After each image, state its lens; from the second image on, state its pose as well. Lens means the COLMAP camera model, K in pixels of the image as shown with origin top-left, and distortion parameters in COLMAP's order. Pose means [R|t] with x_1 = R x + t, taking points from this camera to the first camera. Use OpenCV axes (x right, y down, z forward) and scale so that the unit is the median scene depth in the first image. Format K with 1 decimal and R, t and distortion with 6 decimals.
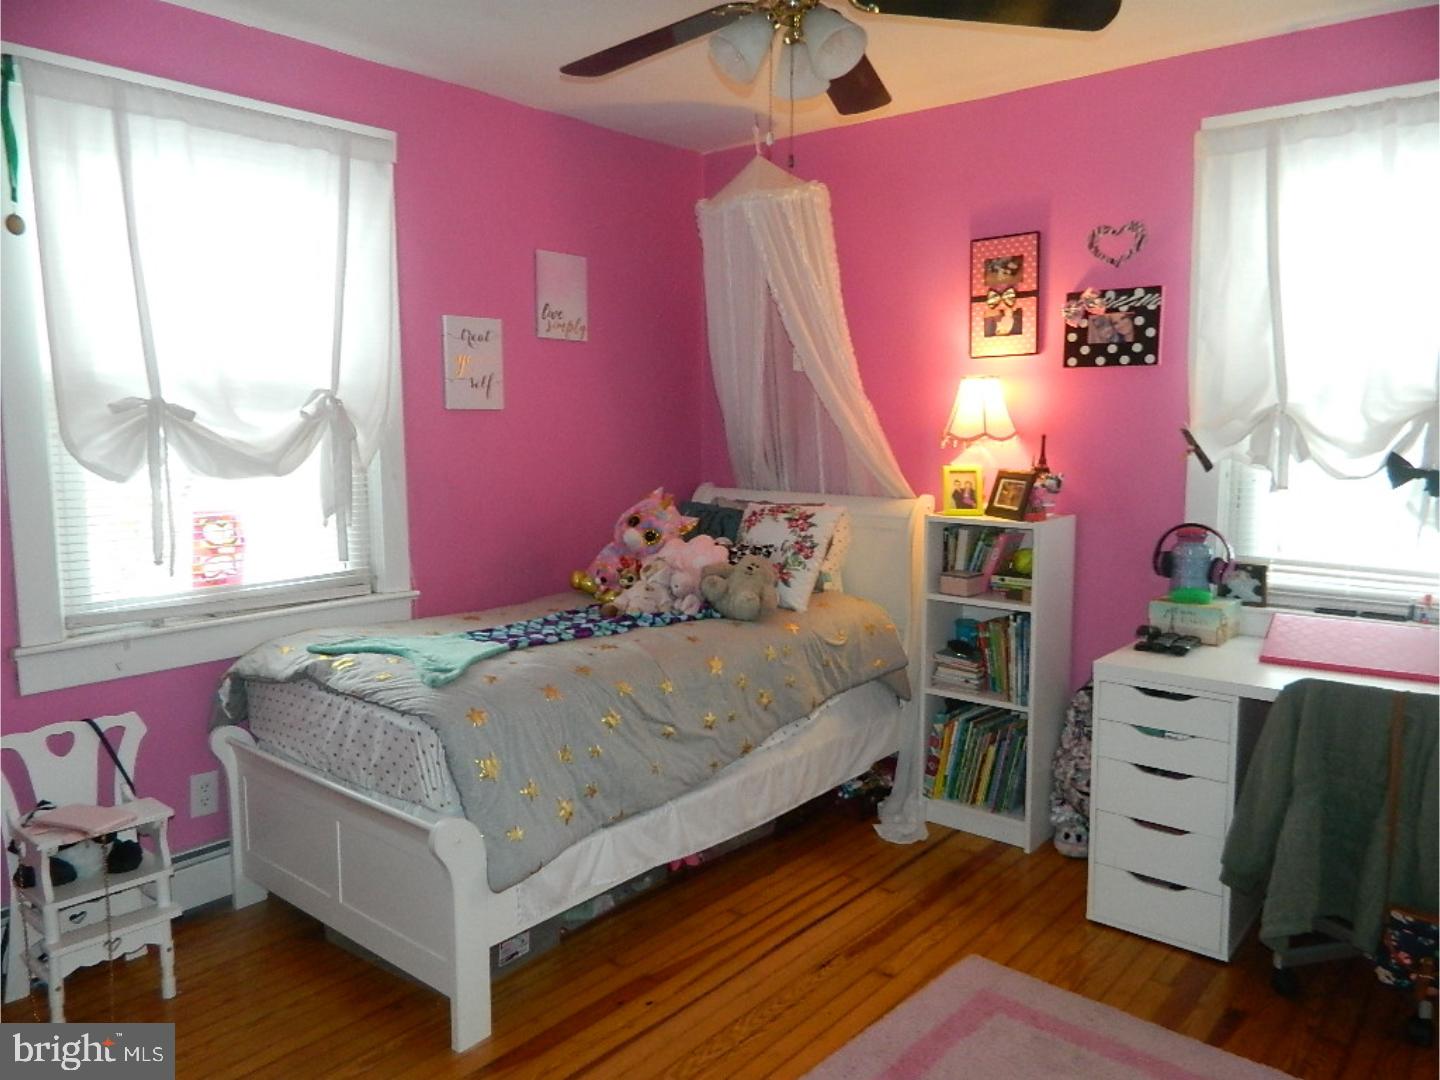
lens RADIAL K [[1062.5, 0, 719.0], [0, 1062.5, 539.7], [0, 0, 1]] dist [0.009599, 0.003500]
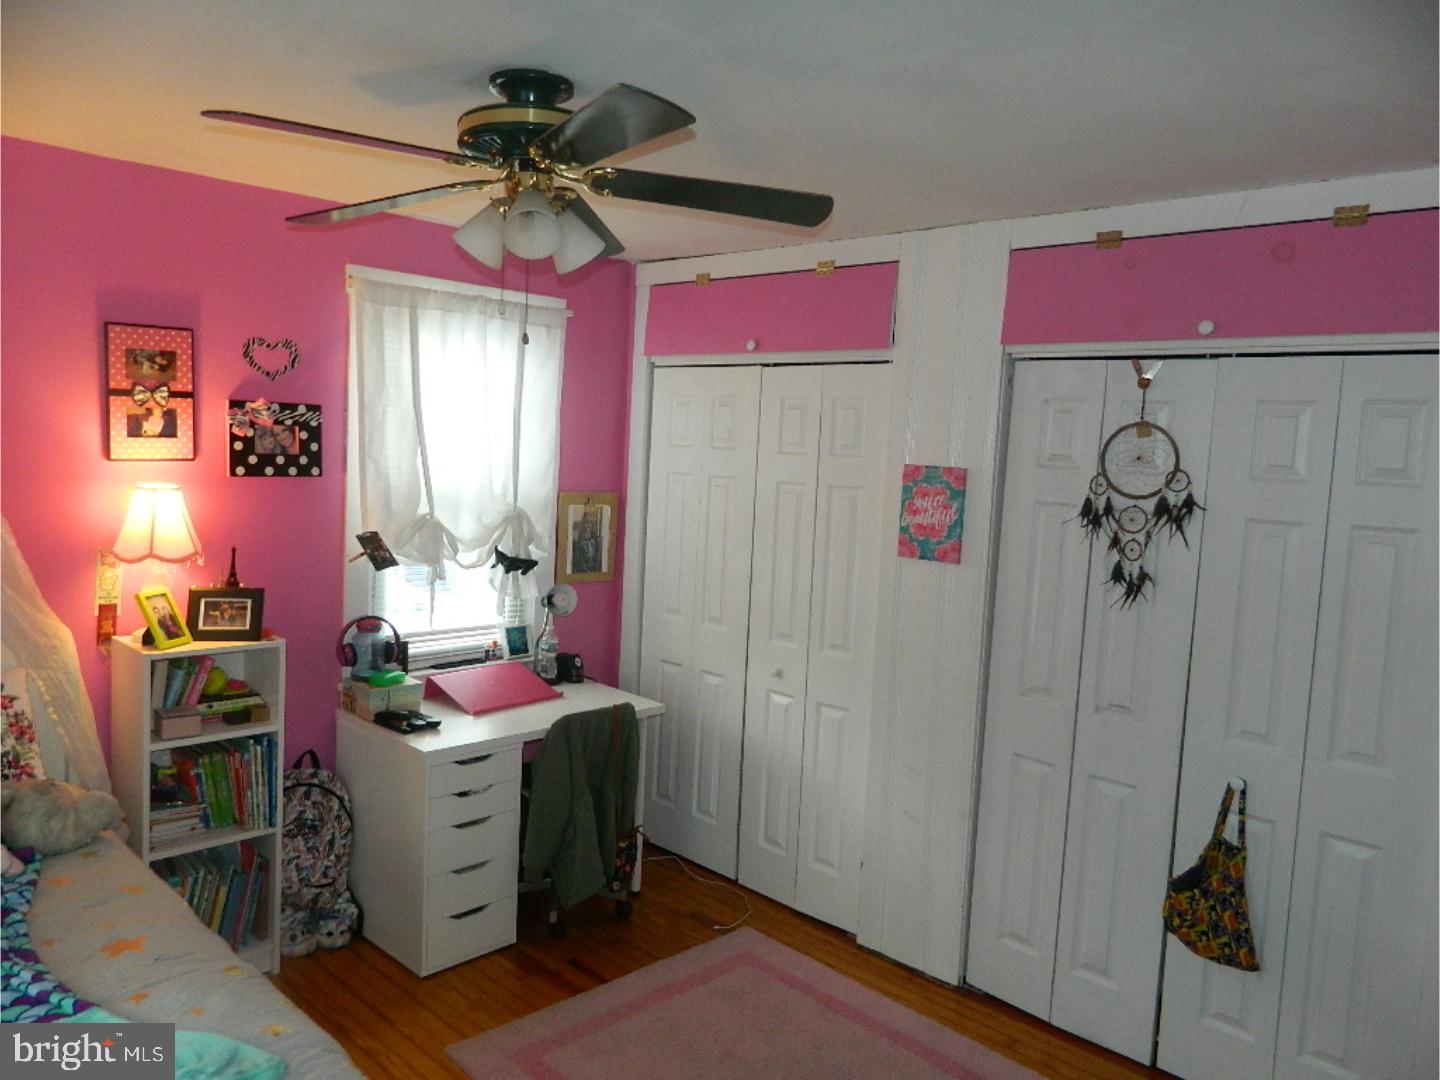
lens RADIAL K [[1062.5, 0, 718.7], [0, 1062.5, 539.5], [0, 0, 1]] dist [0.009599, 0.003500]
pose [[0.073395, -0.090704, 0.993170, -0.619152], [0.070186, 0.993856, 0.085580, -0.158172], [-0.994830, 0.063425, 0.079310, 0.491016]]
